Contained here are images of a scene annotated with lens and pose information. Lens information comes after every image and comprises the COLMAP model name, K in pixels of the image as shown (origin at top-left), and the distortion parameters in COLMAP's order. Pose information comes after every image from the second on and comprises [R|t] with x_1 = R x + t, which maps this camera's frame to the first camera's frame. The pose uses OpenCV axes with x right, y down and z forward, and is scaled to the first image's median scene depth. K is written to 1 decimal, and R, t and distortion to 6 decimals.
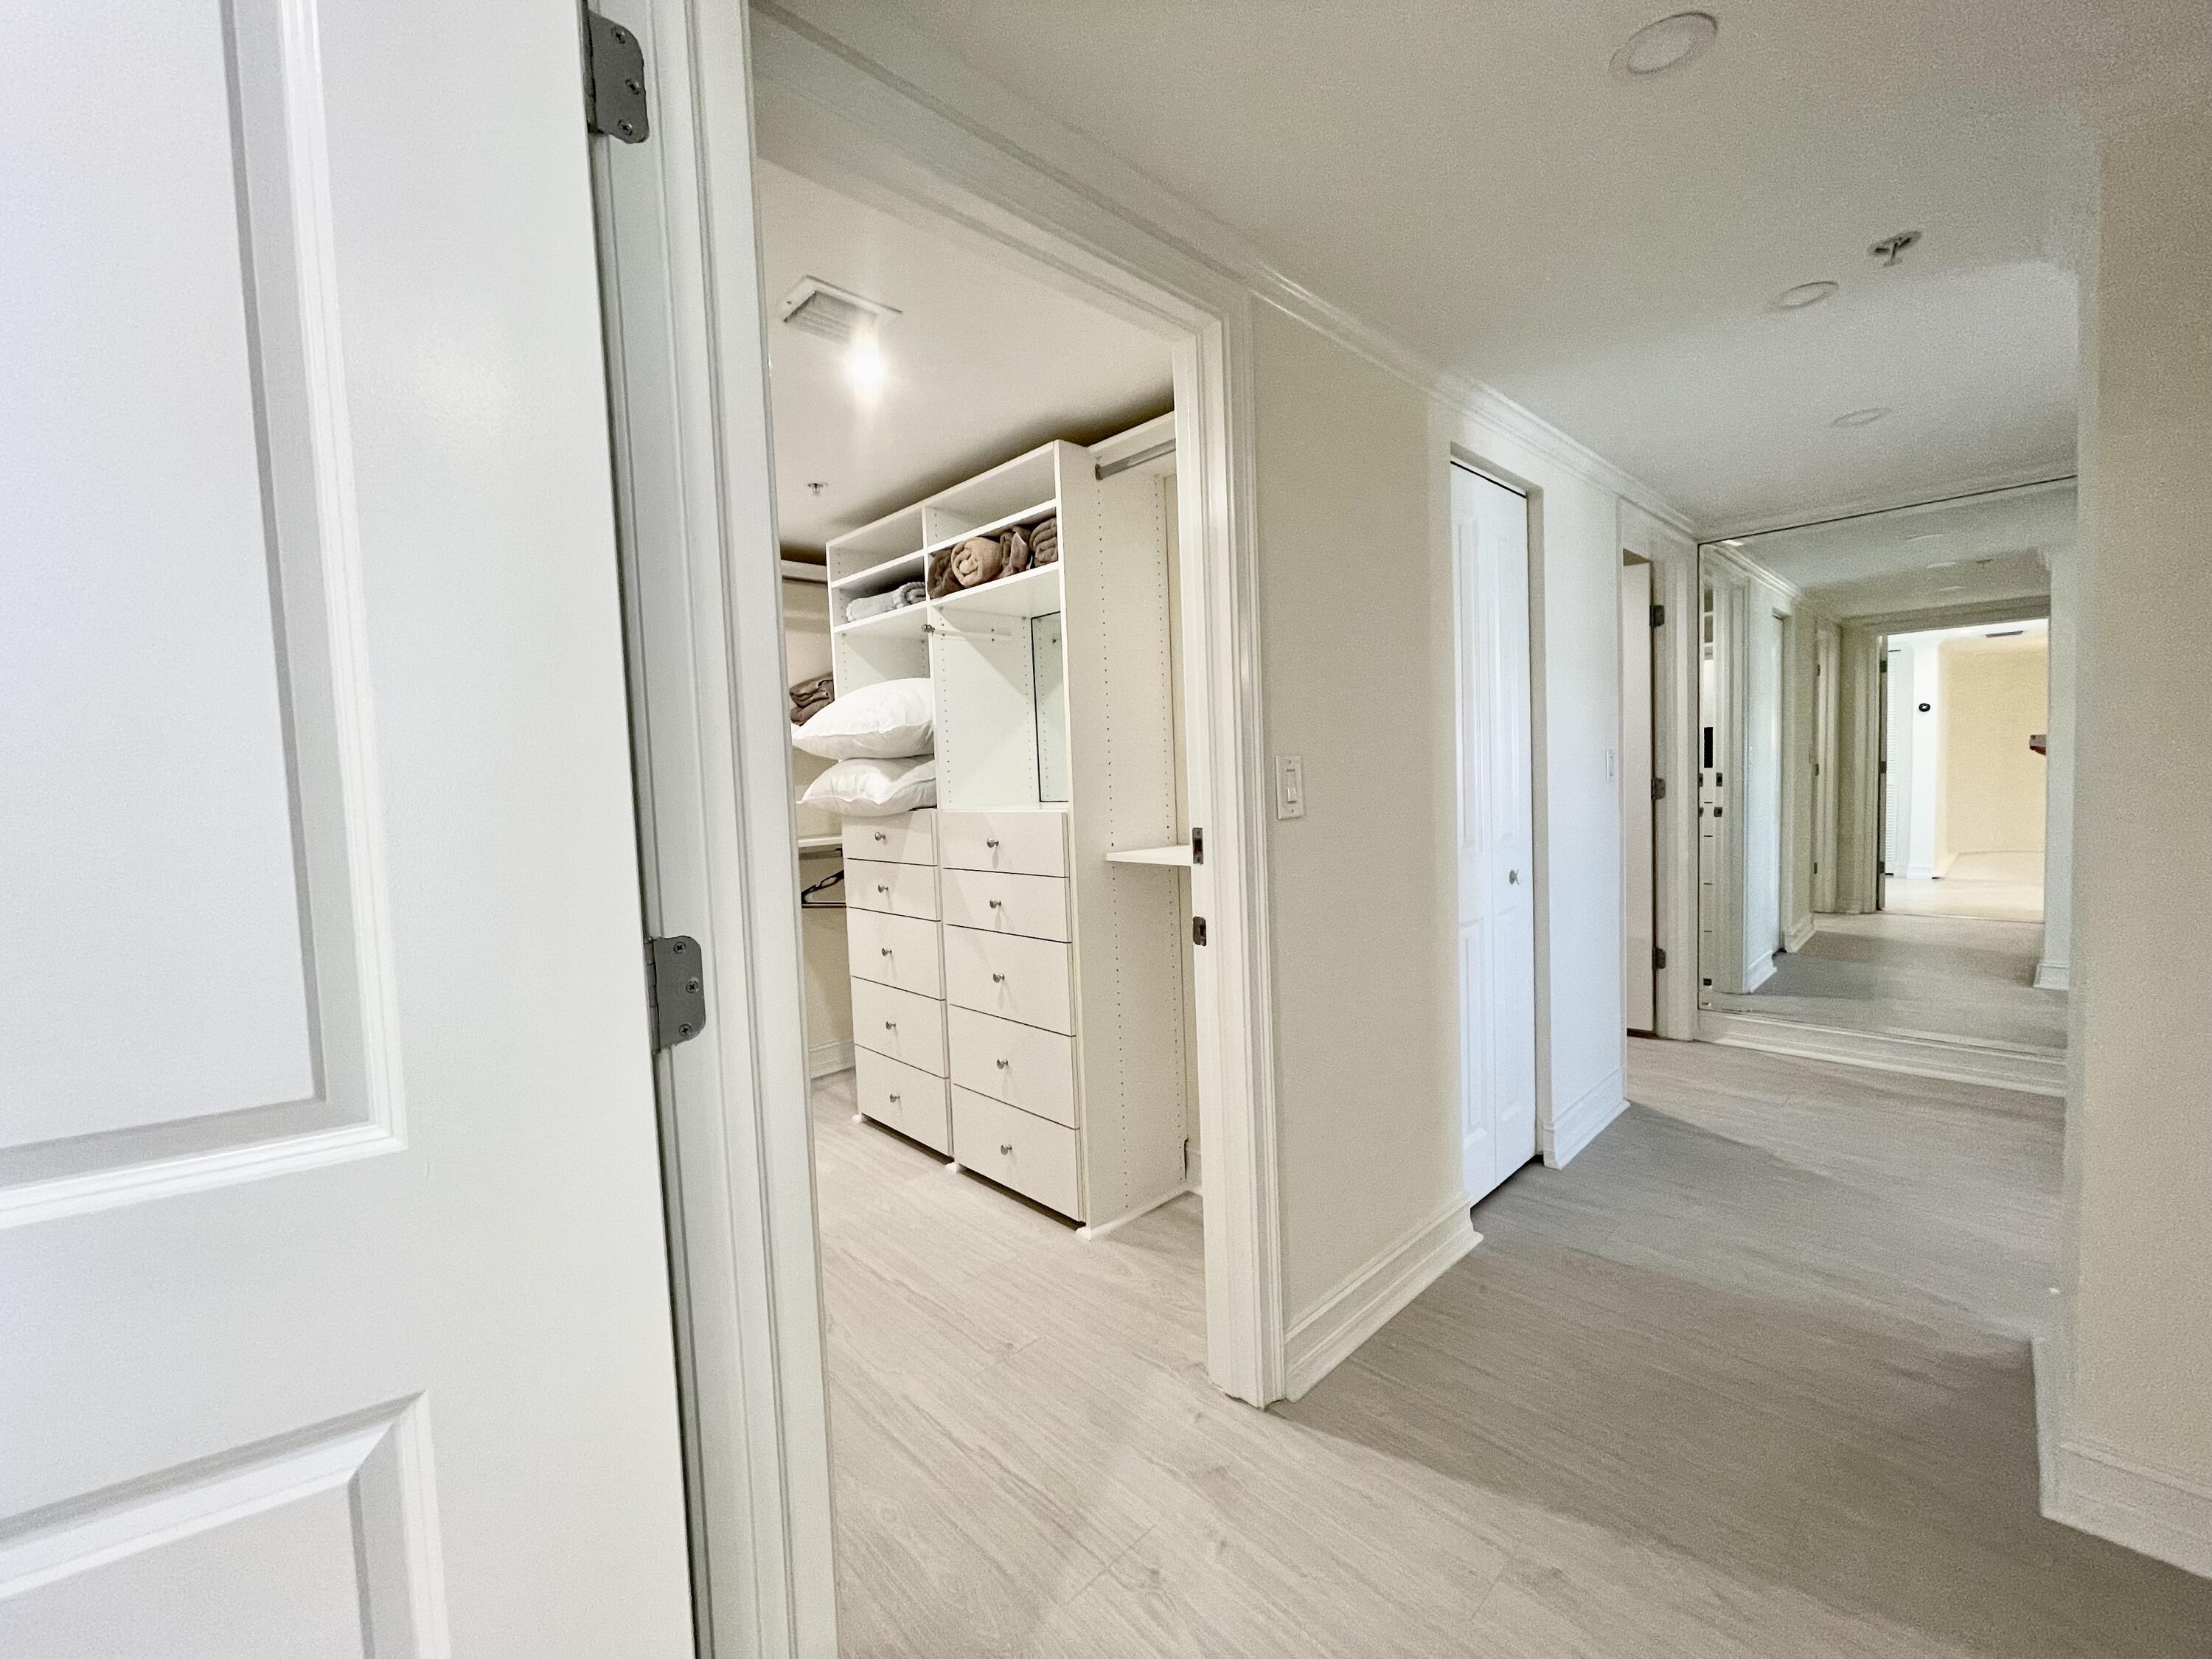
lens RADIAL K [[905.8, 0, 1111.3], [0, 905.8, 831.5], [0, 0, 1]] dist [0.004171, 0.000011]
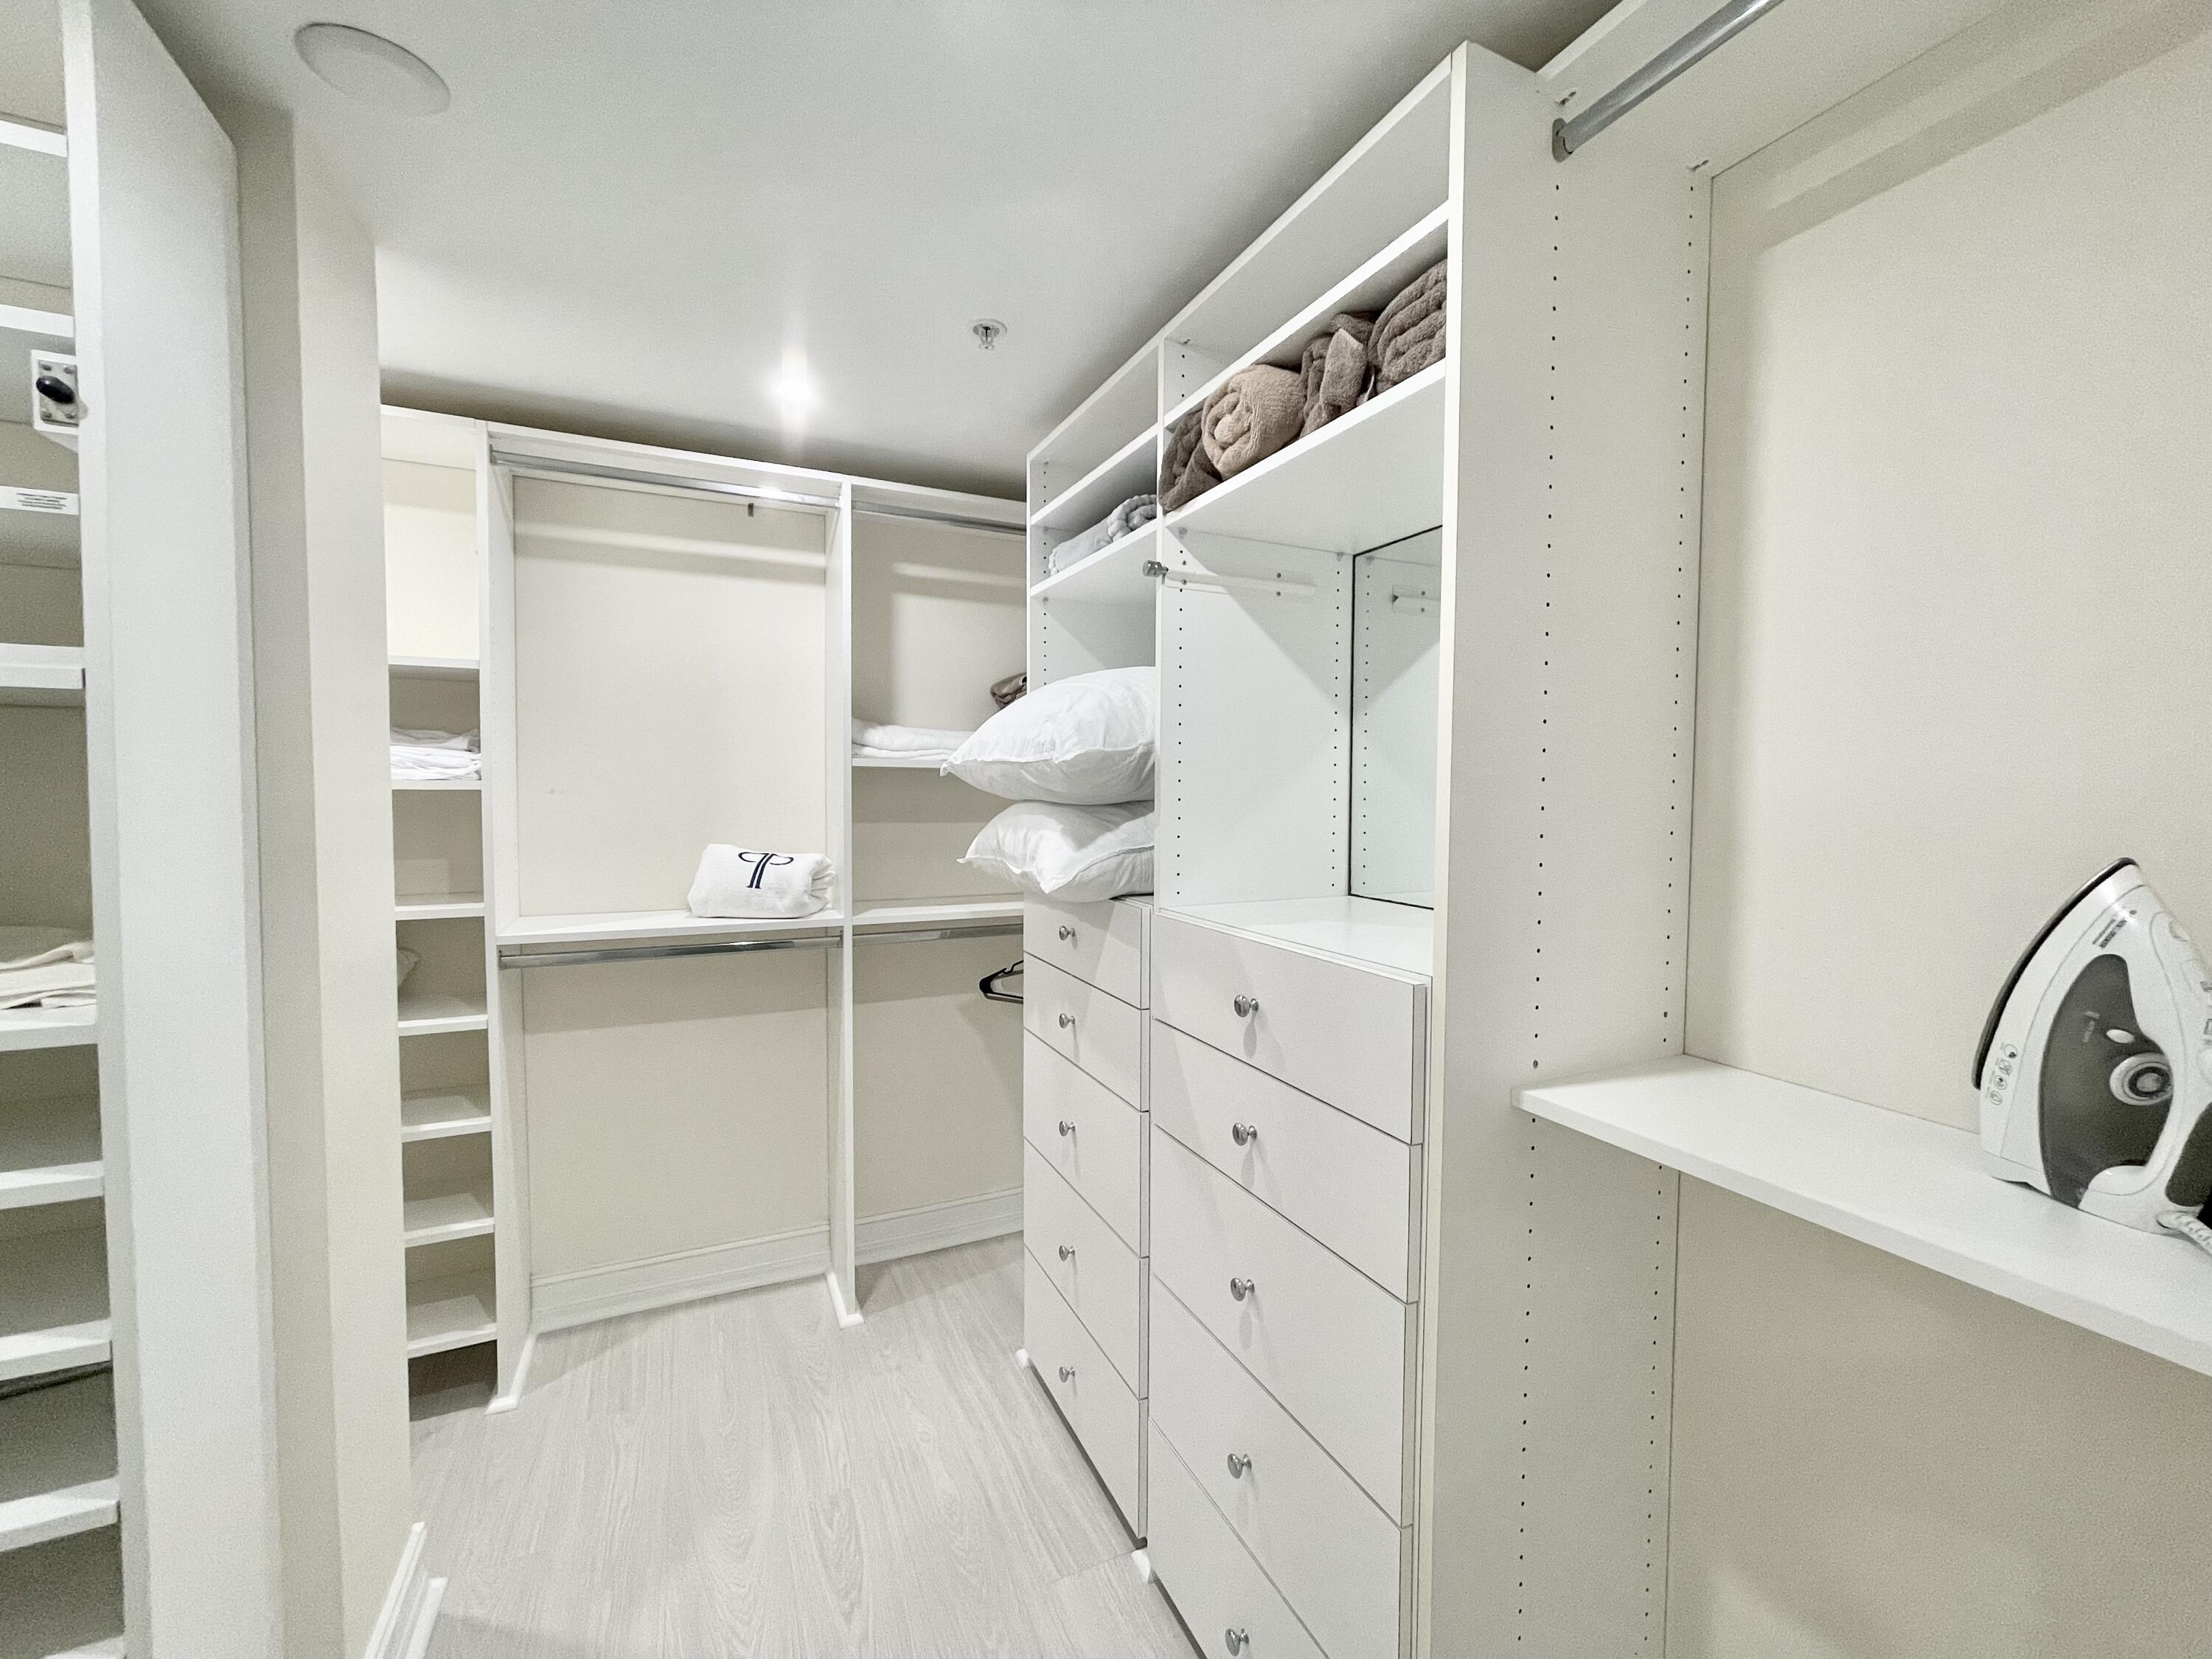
lens RADIAL K [[905.8, 0, 1104.2], [0, 905.8, 829.5], [0, 0, 1]] dist [0.004171, 0.000011]
pose [[0.945832, 0.058383, -0.319363, -0.051035], [-0.061770, 0.998090, -0.000477, -0.068447], [0.318725, 0.020179, 0.947632, 0.484434]]
